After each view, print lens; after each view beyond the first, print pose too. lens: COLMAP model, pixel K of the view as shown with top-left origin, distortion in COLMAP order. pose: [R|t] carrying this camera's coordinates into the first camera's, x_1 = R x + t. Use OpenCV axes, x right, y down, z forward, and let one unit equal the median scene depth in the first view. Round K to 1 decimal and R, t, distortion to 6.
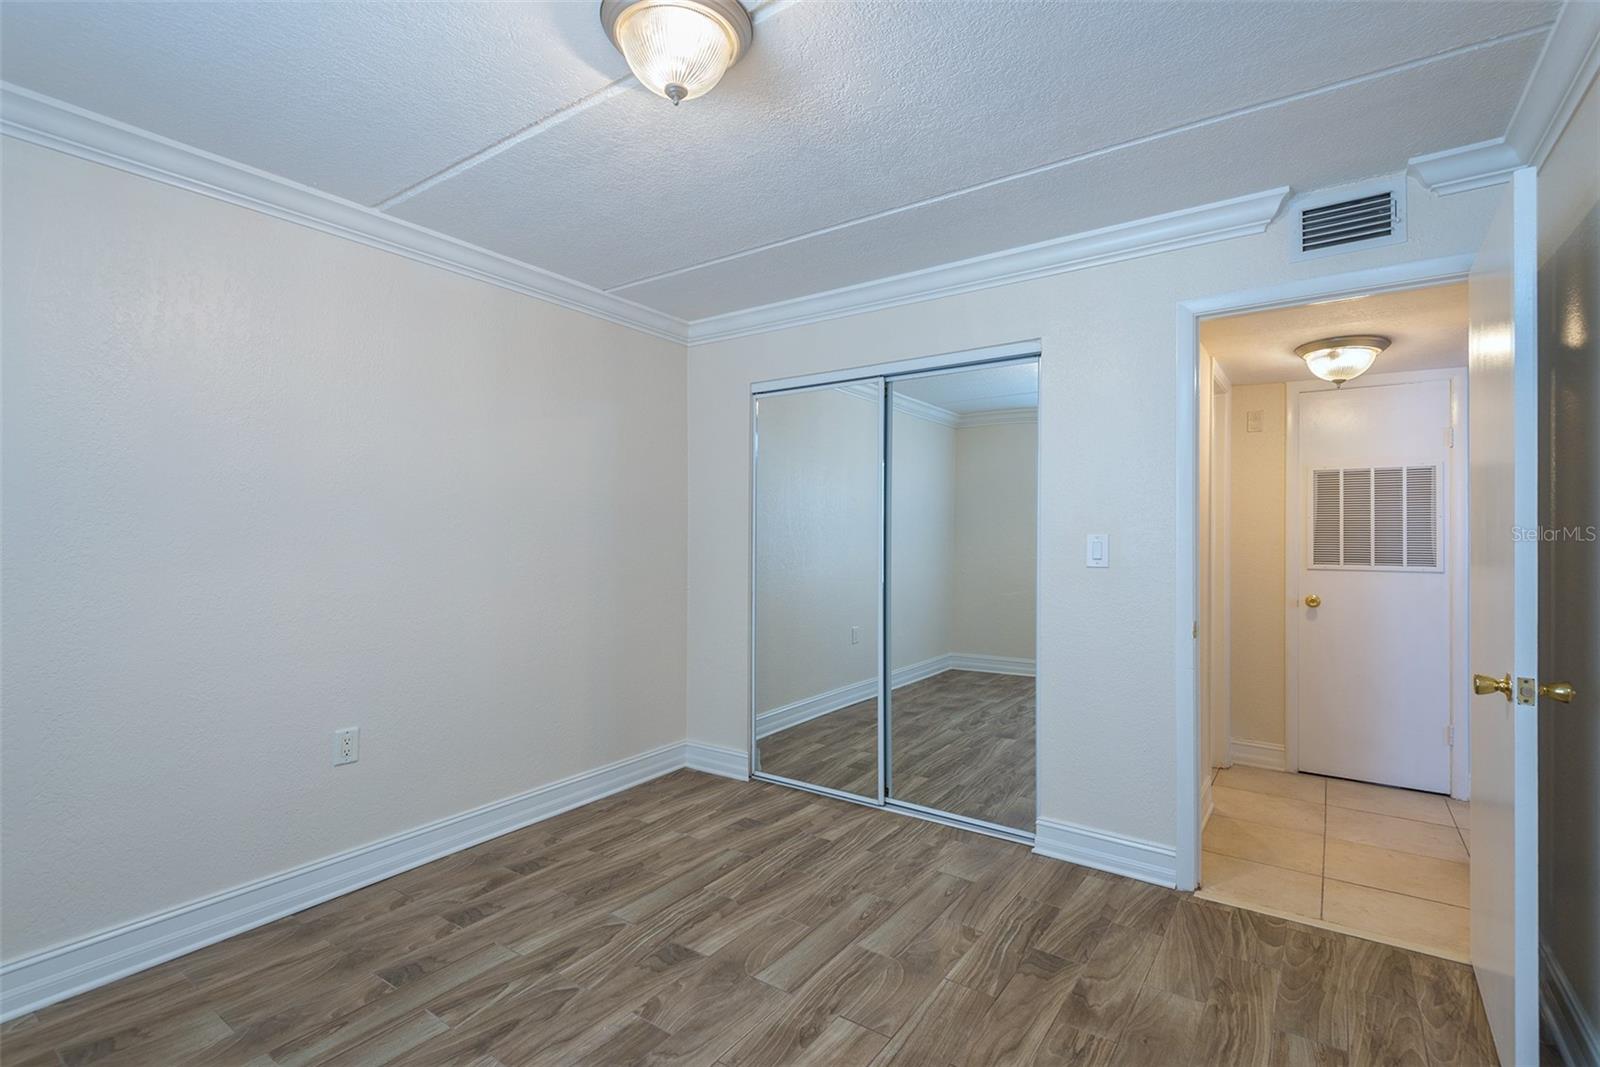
lens RADIAL K [[733.4, 0, 792.5], [0, 733.4, 526.4], [0, 0, 1]] dist [0.023103, -0.013979]
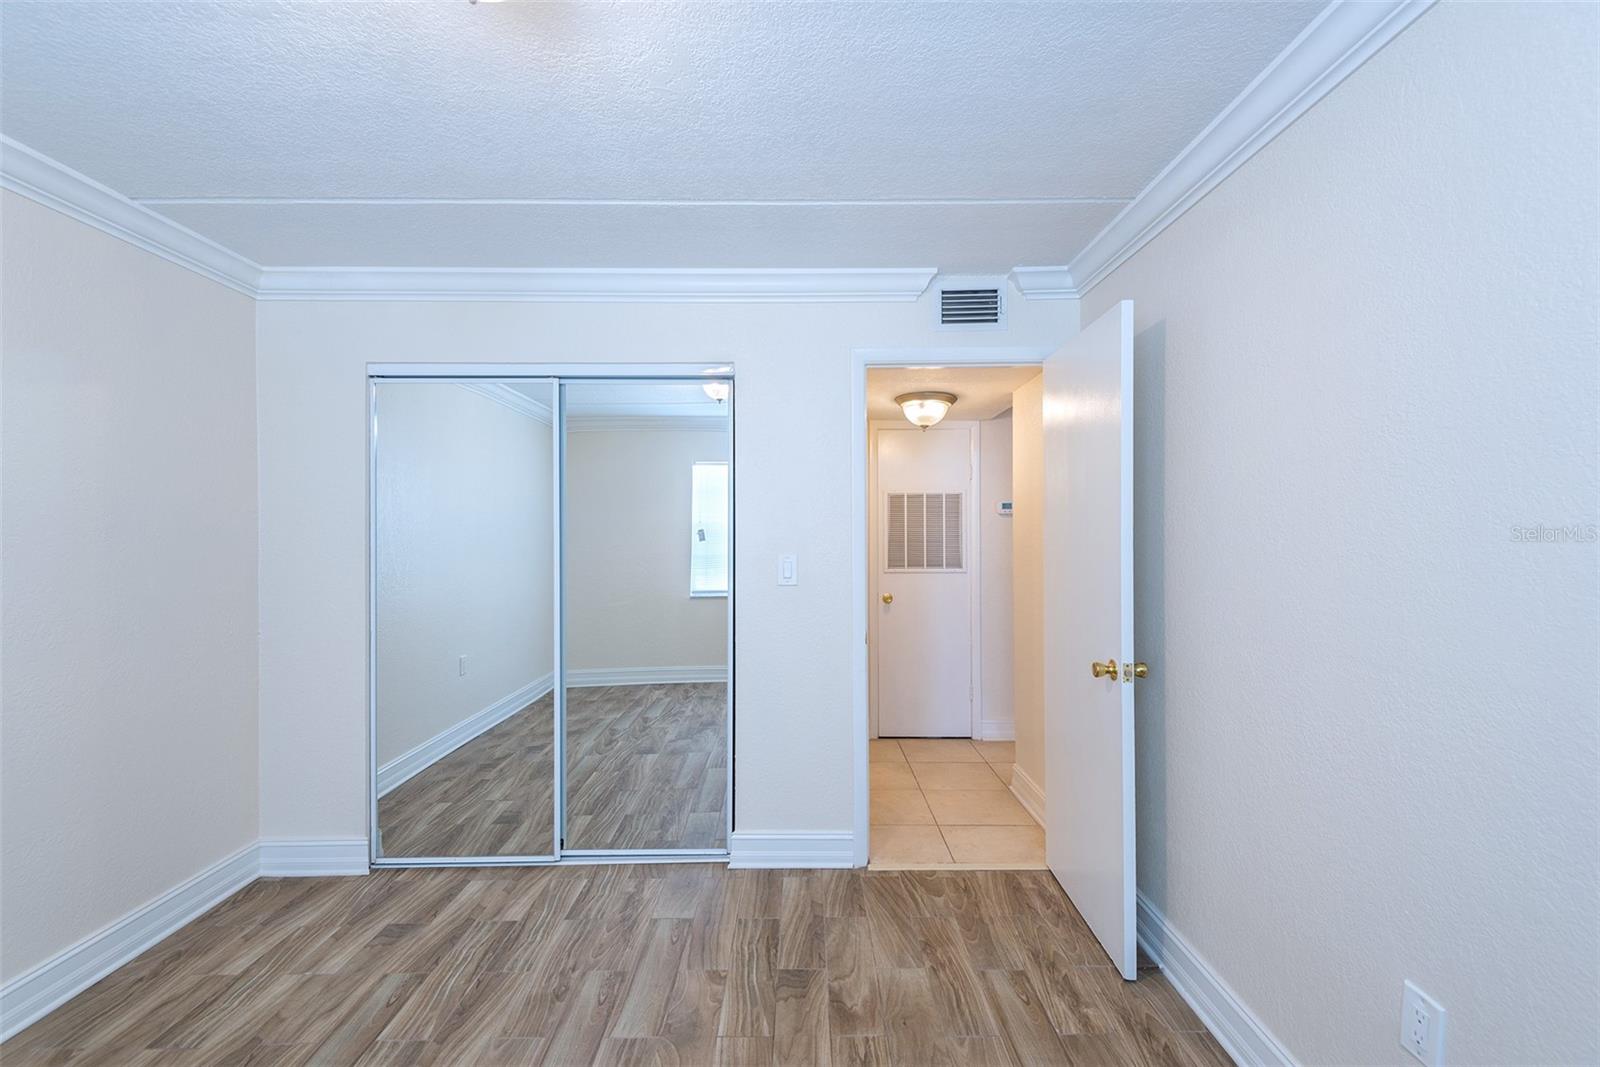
lens RADIAL K [[733.4, 0, 800.8], [0, 733.4, 530.5], [0, 0, 1]] dist [0.023103, -0.013979]
pose [[0.813537, -0.003308, 0.581504, -0.195733], [-0.001558, 0.999968, 0.007869, -0.034433], [-0.581511, -0.007308, 0.813506, 0.130991]]
